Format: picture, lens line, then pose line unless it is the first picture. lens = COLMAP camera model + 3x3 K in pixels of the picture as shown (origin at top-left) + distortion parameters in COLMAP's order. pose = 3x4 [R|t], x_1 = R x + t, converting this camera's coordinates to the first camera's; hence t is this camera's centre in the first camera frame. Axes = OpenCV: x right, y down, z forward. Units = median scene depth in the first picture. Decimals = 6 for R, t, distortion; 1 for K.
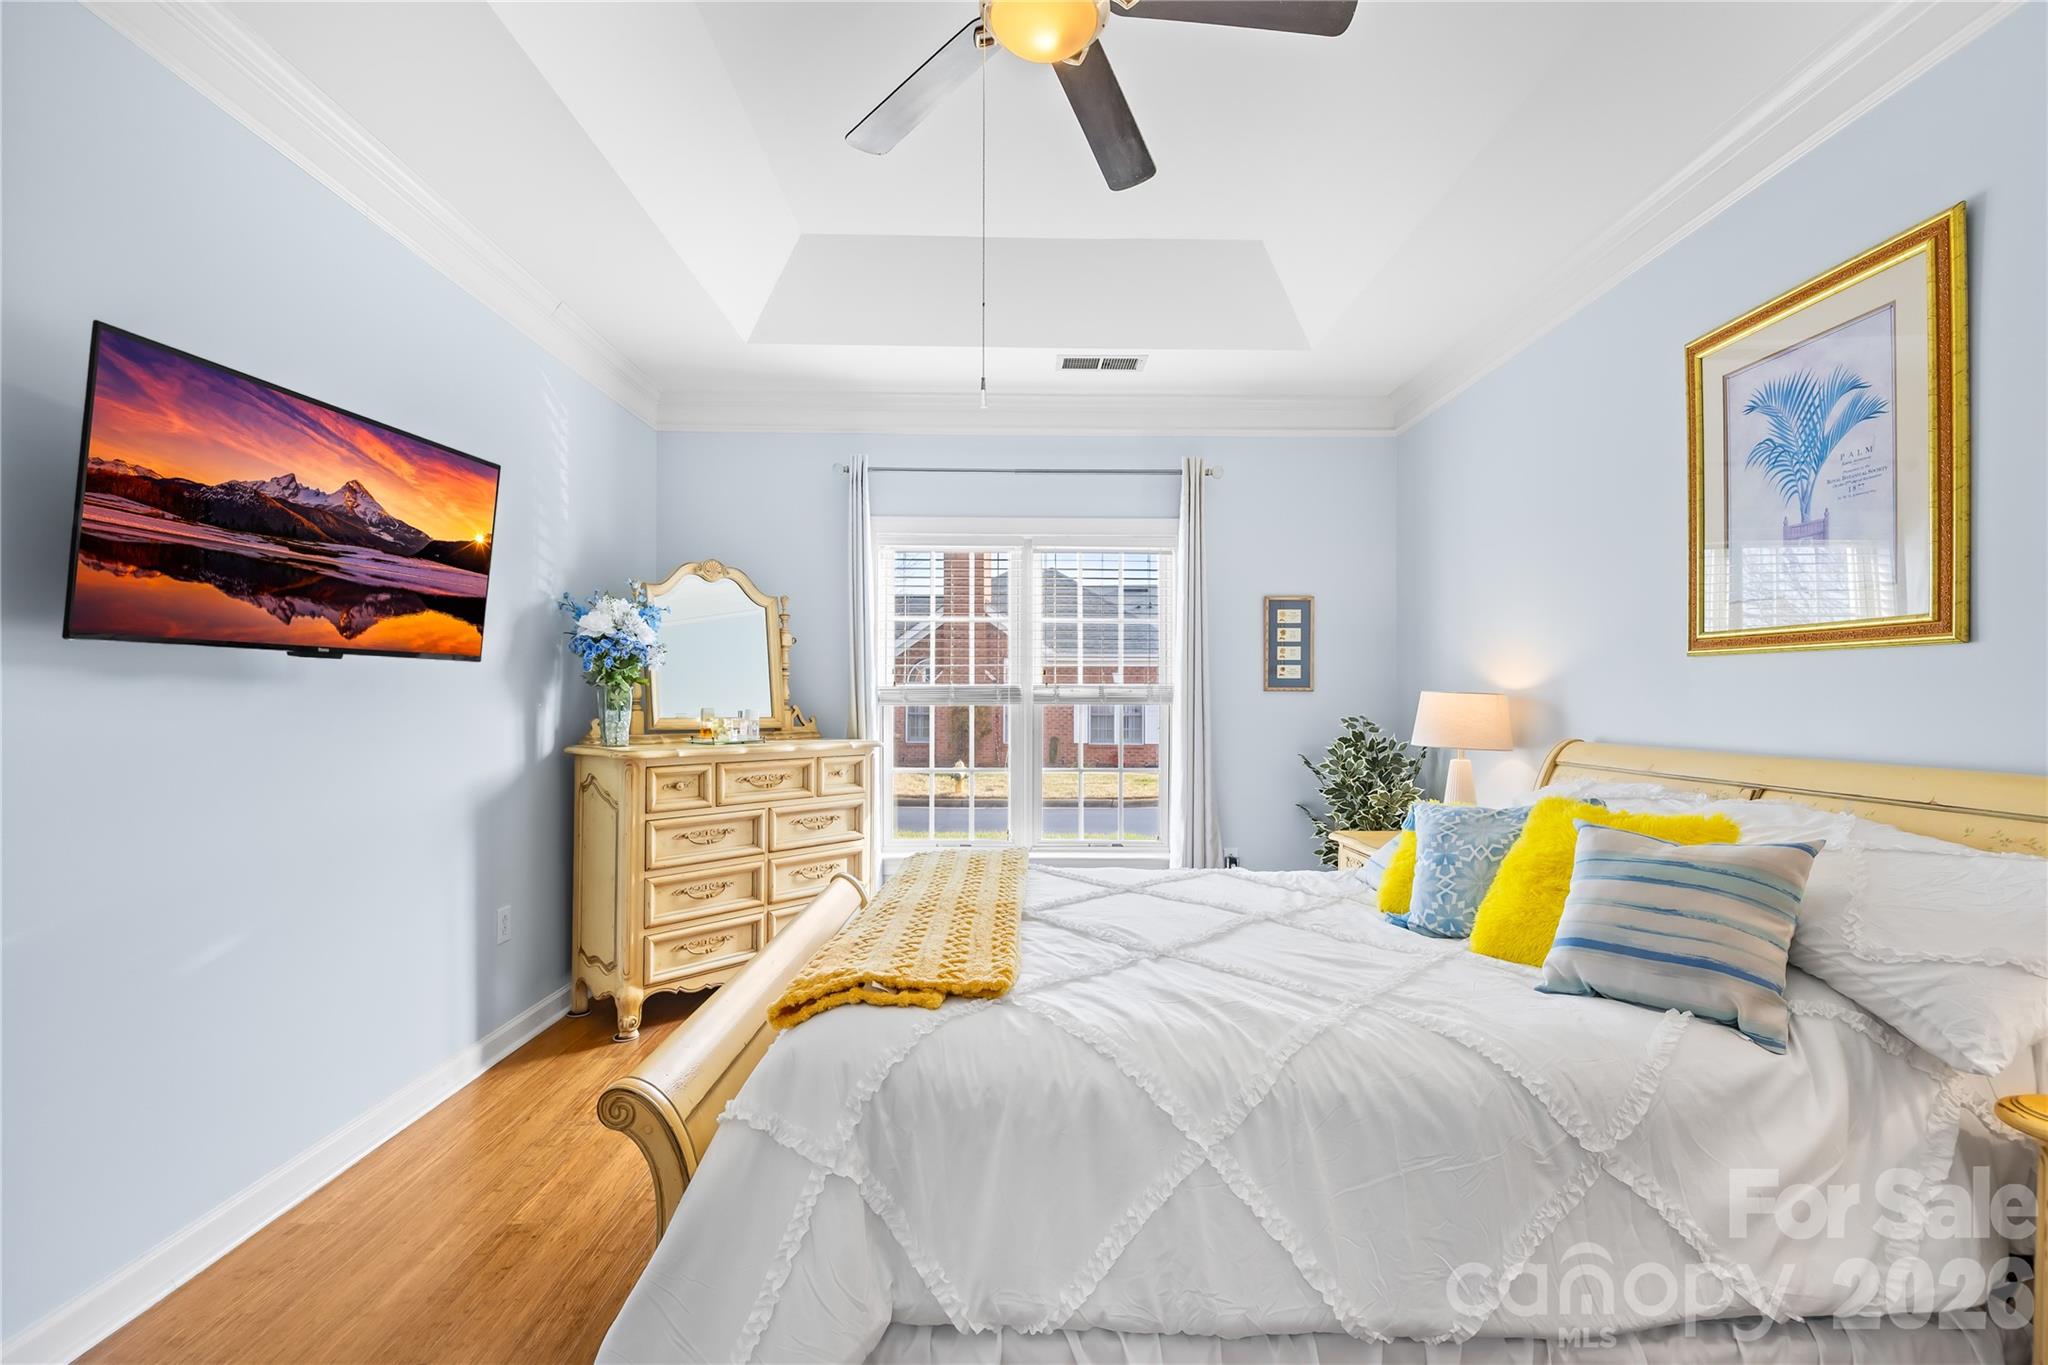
lens RADIAL K [[873.9, 0, 1024.0], [0, 873.9, 682.5], [0, 0, 1]] dist [0.000015, 0.000061]
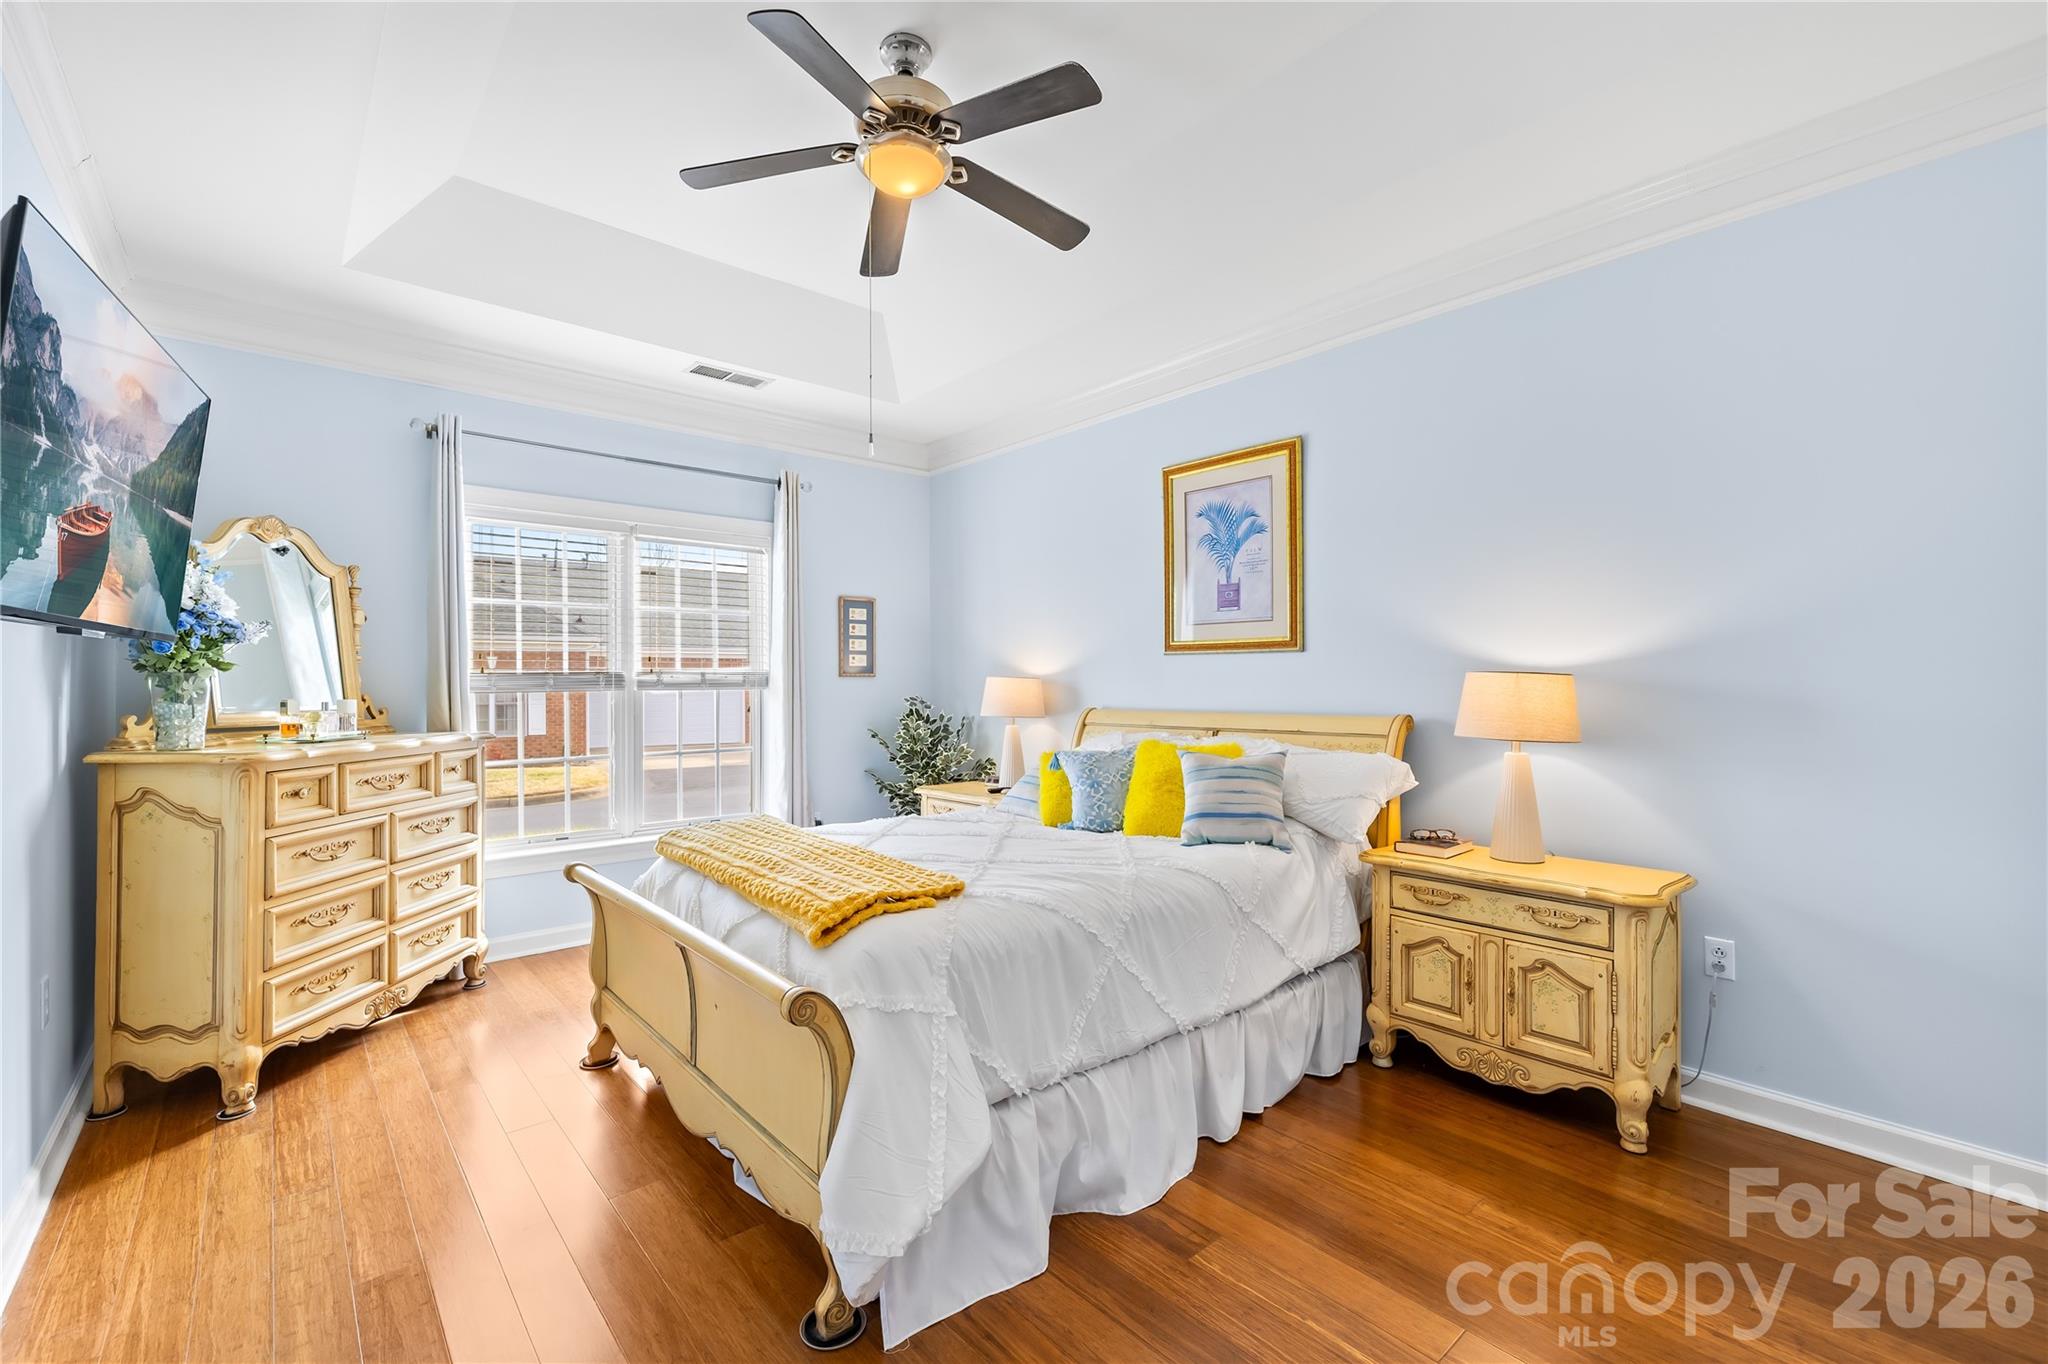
lens RADIAL K [[870.4, 0, 1005.1], [0, 870.4, 656.4], [0, 0, 1]] dist [-0.001761, -0.000010]
pose [[0.767101, 0.012227, 0.641409, -0.416556], [-0.003596, 0.999885, -0.014759, -0.001565], [-0.641516, 0.009015, 0.767057, -0.061114]]
